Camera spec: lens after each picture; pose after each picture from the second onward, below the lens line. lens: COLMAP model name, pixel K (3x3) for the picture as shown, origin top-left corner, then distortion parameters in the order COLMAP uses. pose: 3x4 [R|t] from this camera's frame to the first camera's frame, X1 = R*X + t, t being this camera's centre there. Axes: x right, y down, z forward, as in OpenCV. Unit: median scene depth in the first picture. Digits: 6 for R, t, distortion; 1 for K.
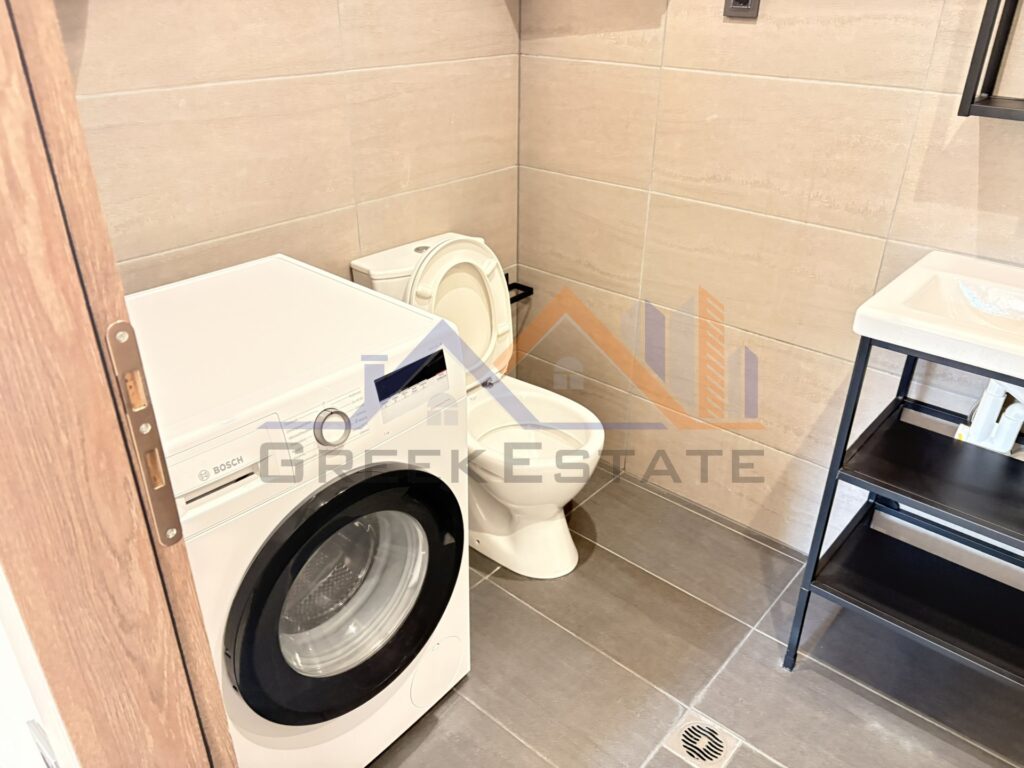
lens RADIAL K [[768.1, 0, 516.4], [0, 768.1, 390.0], [0, 0, 1]] dist [0.023029, -0.035388]
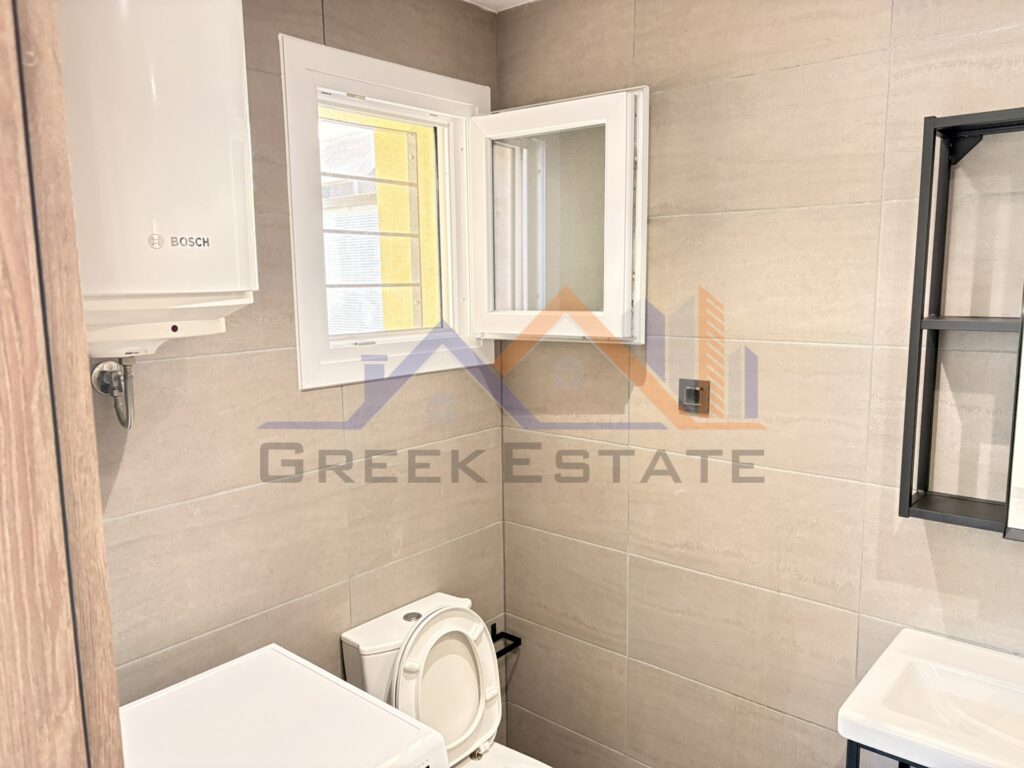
lens RADIAL K [[768.1, 0, 503.1], [0, 768.1, 379.4], [0, 0, 1]] dist [0.023029, -0.035388]
pose [[0.999740, -0.022794, 0.001024, 0.006931], [0.021689, 0.935428, -0.352852, -0.122193], [0.007085, 0.352783, 0.935678, -0.079886]]
